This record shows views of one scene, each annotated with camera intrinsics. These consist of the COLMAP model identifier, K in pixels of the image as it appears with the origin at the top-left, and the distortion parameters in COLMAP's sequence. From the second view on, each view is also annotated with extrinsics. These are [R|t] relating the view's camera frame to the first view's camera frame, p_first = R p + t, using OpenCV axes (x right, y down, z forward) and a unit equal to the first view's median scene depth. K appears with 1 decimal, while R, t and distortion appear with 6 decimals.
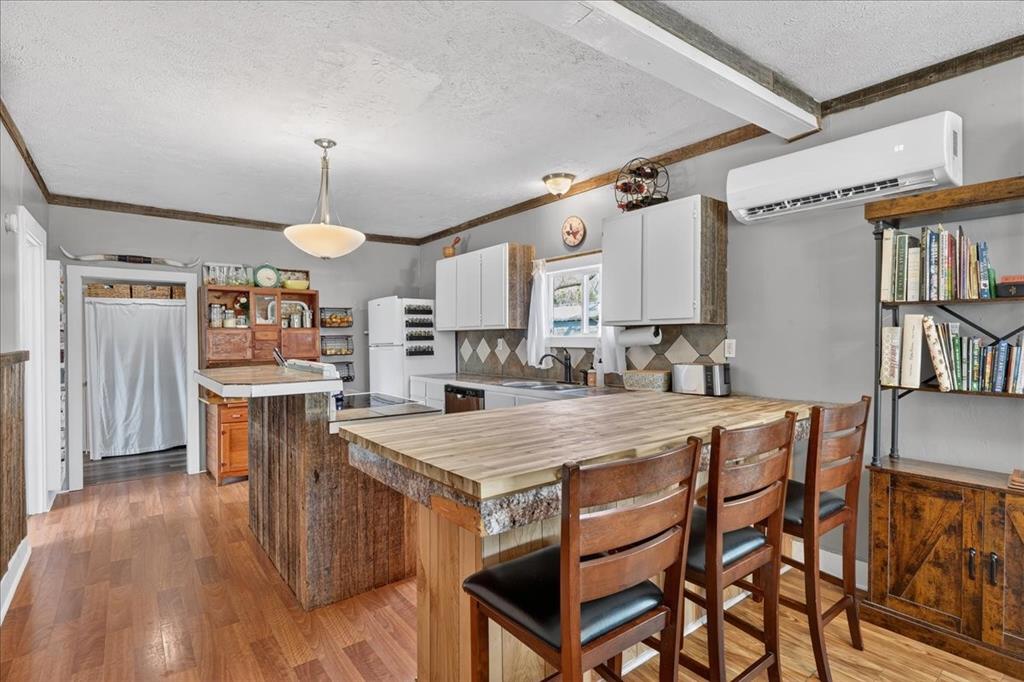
lens RADIAL K [[508.8, 0, 512.0], [0, 508.8, 341.0], [0, 0, 1]] dist [-0.001830, -0.000111]
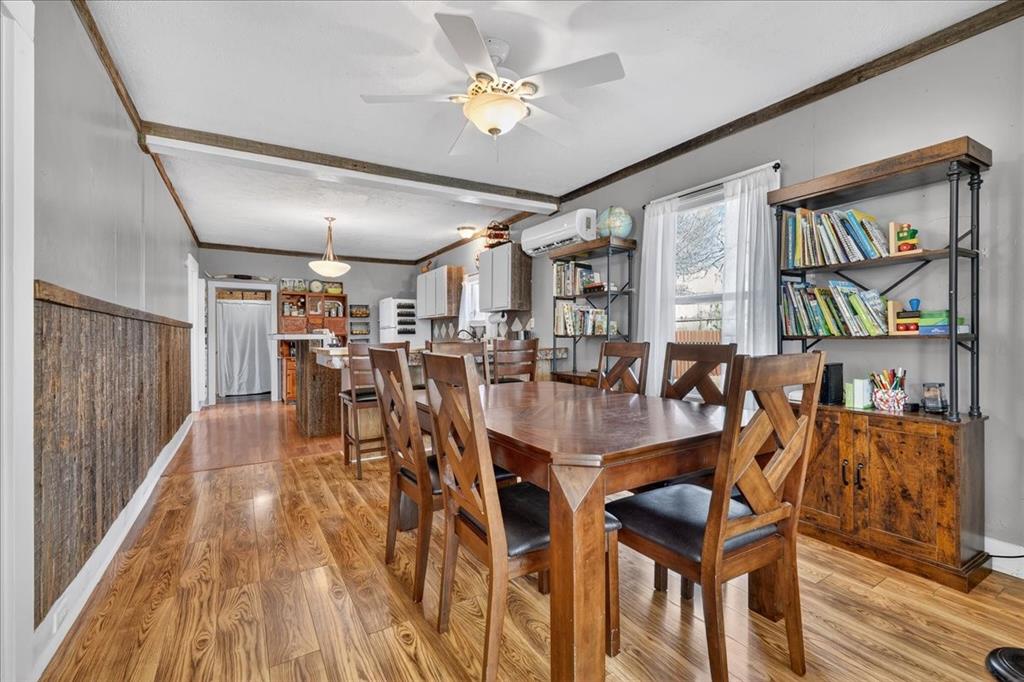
lens RADIAL K [[446.3, 0, 512.0], [0, 446.3, 341.0], [0, 0, 1]] dist [-0.000509, 0.000044]
pose [[0.993722, 0.005476, -0.111740, 0.565209], [-0.005124, 0.999981, 0.003441, 0.080130], [0.111756, -0.002847, 0.993732, -0.684851]]
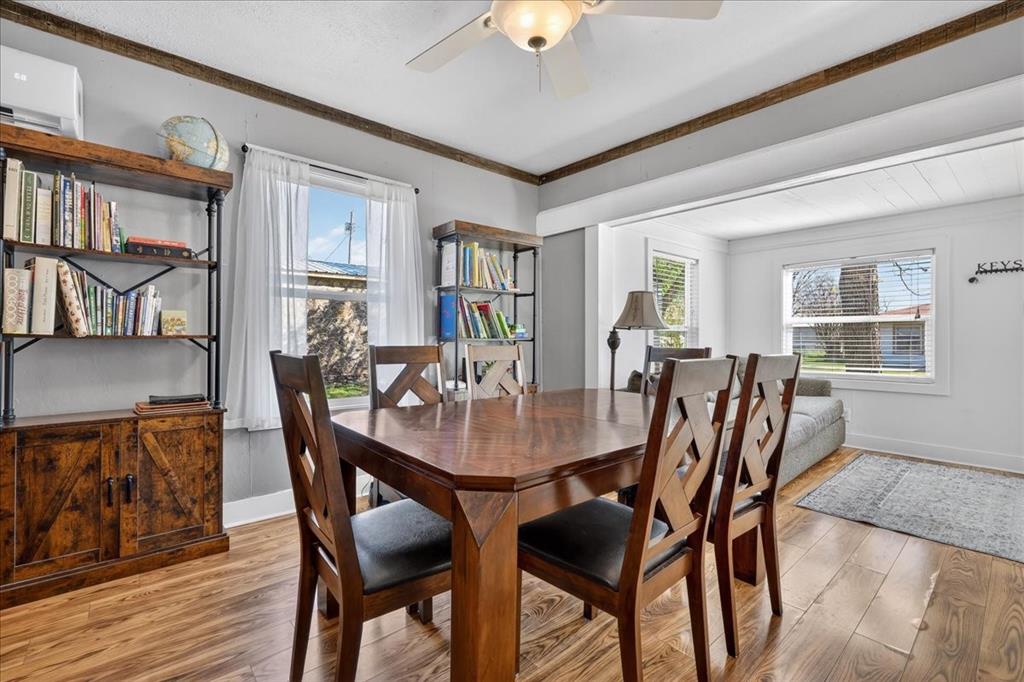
lens RADIAL K [[446.3, 0, 512.0], [0, 446.3, 341.0], [0, 0, 1]] dist [-0.000509, 0.000044]
pose [[-0.054510, -0.001467, 0.998512, -0.069857], [0.007133, 0.999973, 0.001858, 0.077523], [-0.998488, 0.007223, -0.054498, 0.121386]]
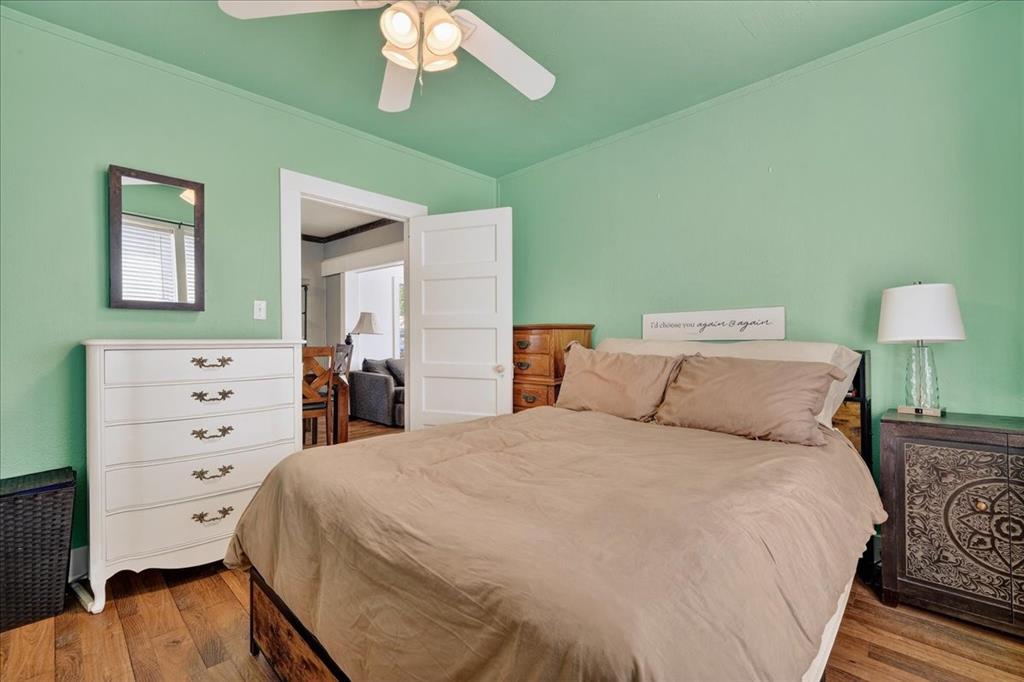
lens RADIAL K [[446.3, 0, 512.0], [0, 446.3, 341.0], [0, 0, 1]] dist [-0.000509, 0.000044]
pose [[-0.145249, 0.001738, 0.989394, -0.989453], [0.005067, 0.999987, -0.001013, 0.086934], [-0.989382, 0.004866, -0.145256, -0.622222]]
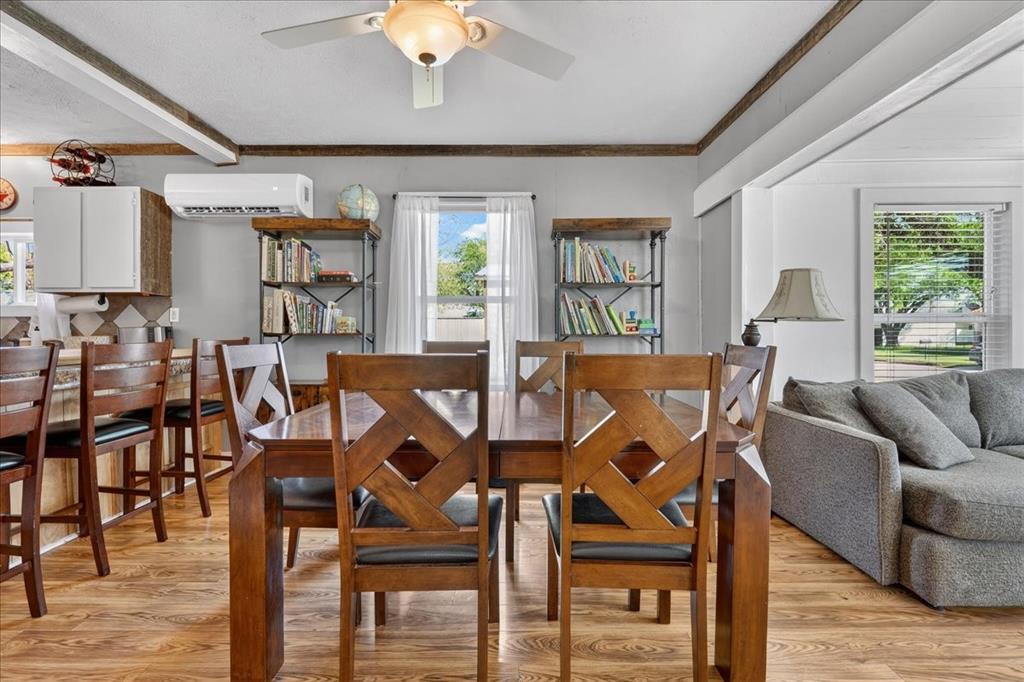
lens RADIAL K [[446.3, 0, 512.0], [0, 446.3, 341.0], [0, 0, 1]] dist [-0.000509, 0.000044]
pose [[0.614792, -0.004781, 0.788675, 0.071349], [0.004547, 0.999986, 0.002517, 0.084258], [-0.788676, 0.002039, 0.614806, -0.366247]]
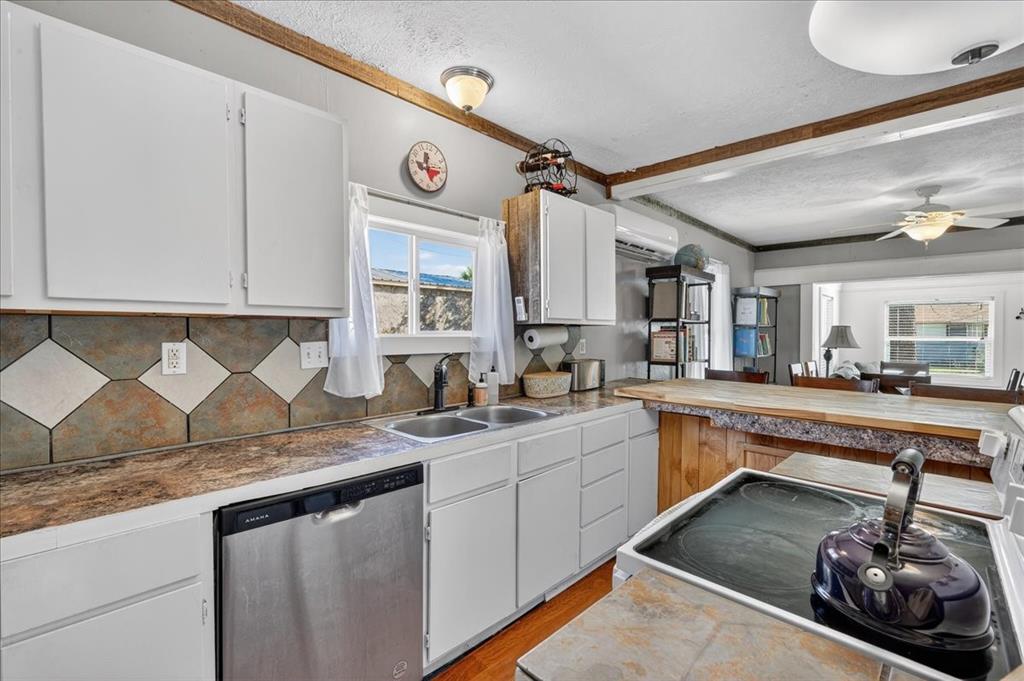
lens RADIAL K [[446.3, 0, 512.0], [0, 446.3, 340.5], [0, 0, 1]] dist [-0.000509, 0.000044]
pose [[-0.141576, -0.007612, 0.989898, -0.612819], [0.008375, 0.999925, 0.008887, -0.010401], [-0.989892, 0.009549, -0.141502, 1.374091]]
